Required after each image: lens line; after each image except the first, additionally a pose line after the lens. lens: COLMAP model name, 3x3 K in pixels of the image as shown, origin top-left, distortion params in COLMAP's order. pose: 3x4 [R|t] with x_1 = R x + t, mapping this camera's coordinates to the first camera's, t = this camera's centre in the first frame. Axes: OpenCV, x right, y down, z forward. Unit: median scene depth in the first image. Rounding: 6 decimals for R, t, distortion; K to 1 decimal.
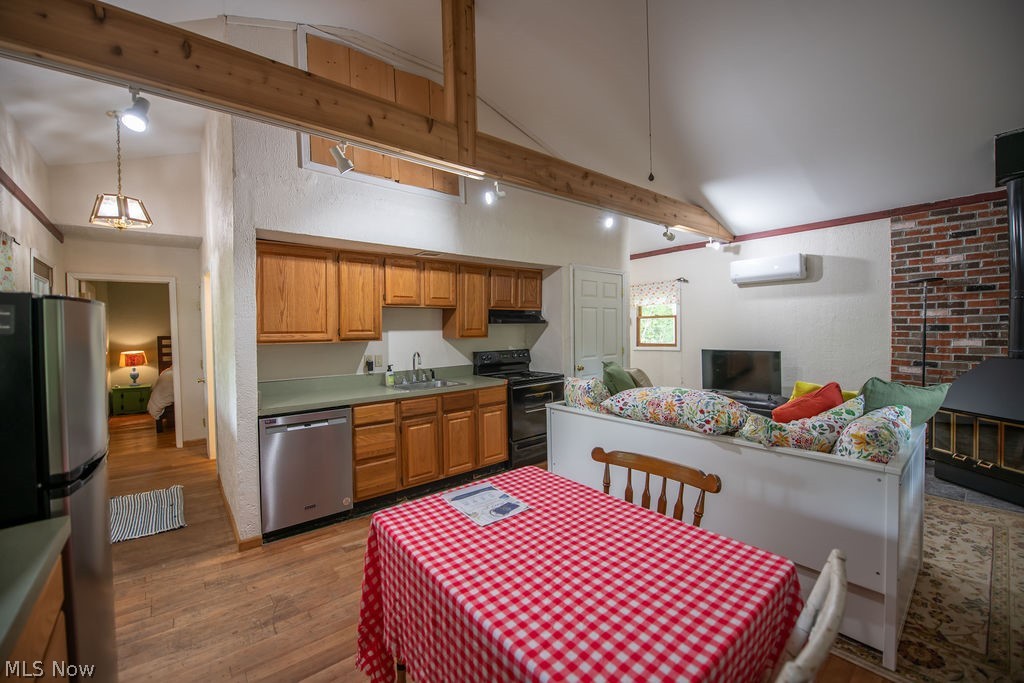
lens RADIAL K [[407.1, 0, 516.6], [0, 407.1, 335.4], [0, 0, 1]] dist [-0.015001, -0.003085]
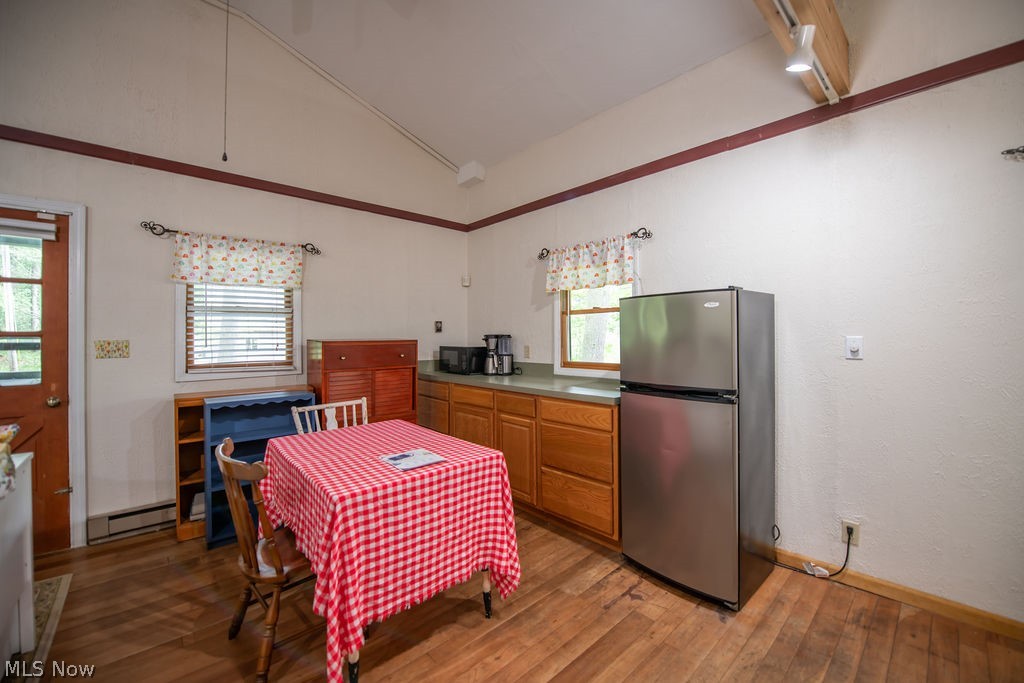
lens RADIAL K [[407.1, 0, 516.3], [0, 407.1, 334.6], [0, 0, 1]] dist [-0.015001, -0.003085]
pose [[-0.998965, 0.025930, -0.037369, -0.130963], [0.025199, 0.999484, 0.019901, 0.010739], [0.037865, 0.018939, -0.999103, 0.848146]]
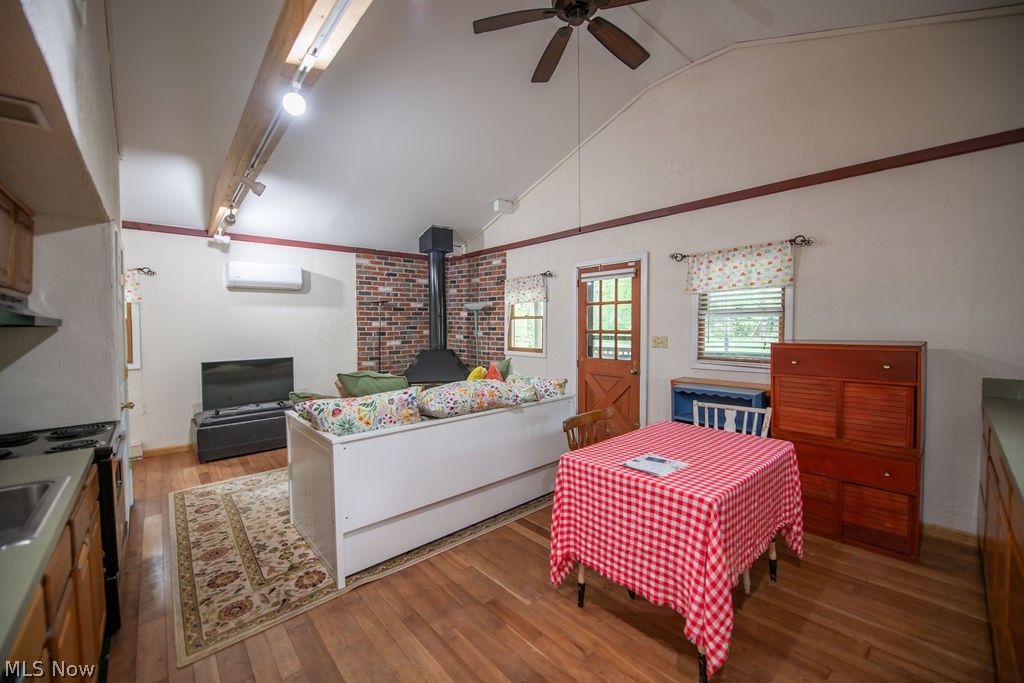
lens RADIAL K [[407.1, 0, 512.4], [0, 407.1, 334.8], [0, 0, 1]] dist [-0.015001, -0.003085]
pose [[-0.029790, -0.002437, 0.999553, -0.507512], [0.033874, 0.999420, 0.003446, -0.003697], [-0.998982, 0.033962, -0.029691, 0.561702]]
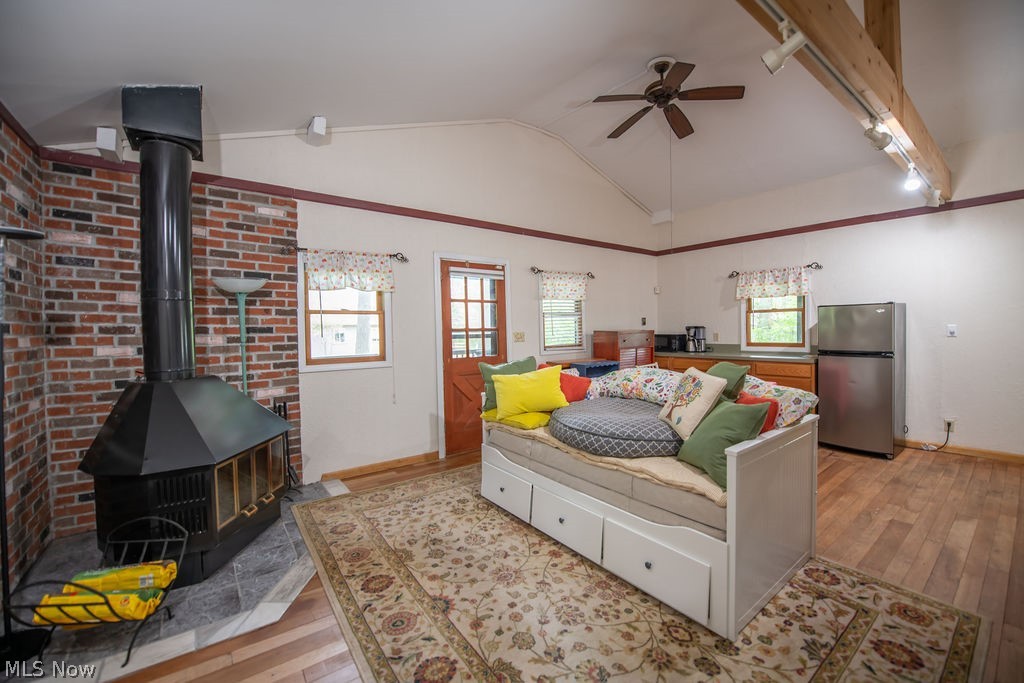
lens RADIAL K [[407.1, 0, 514.6], [0, 407.1, 337.0], [0, 0, 1]] dist [-0.015001, -0.003085]
pose [[-0.997950, 0.039002, 0.050743, 0.471862], [0.041229, 0.998198, 0.043603, -0.024227], [-0.048951, 0.045606, -0.997759, 1.407706]]
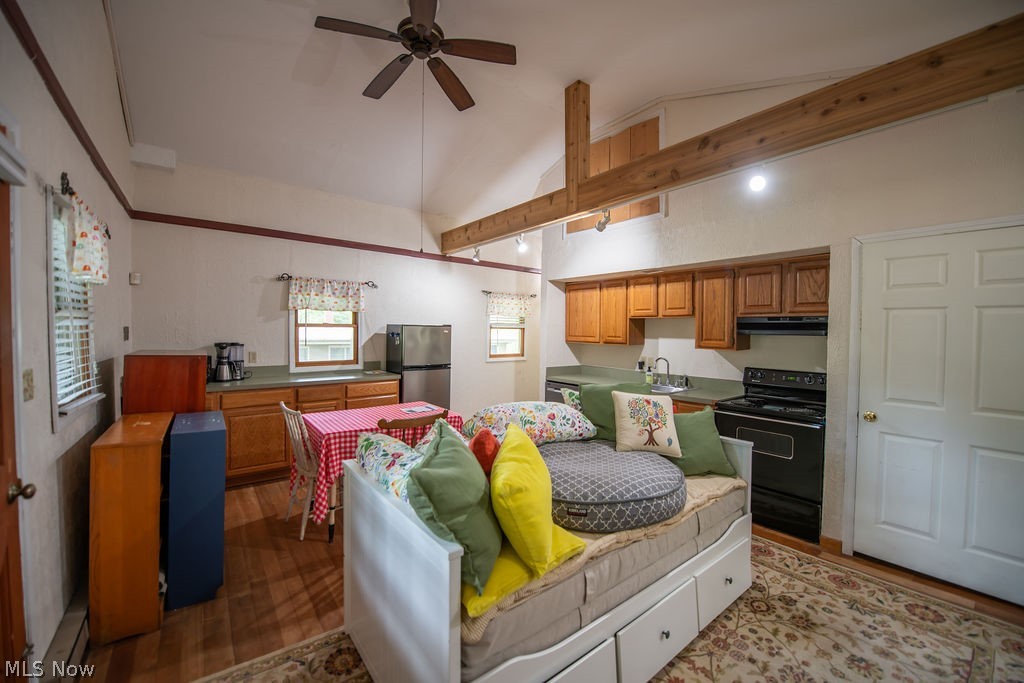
lens RADIAL K [[407.1, 0, 515.2], [0, 407.1, 337.4], [0, 0, 1]] dist [-0.015001, -0.003085]
pose [[-0.033104, 0.035525, -0.998820, 0.874717], [-0.029263, 0.998905, 0.036498, -0.042911], [0.999023, 0.030436, -0.032028, 0.625962]]
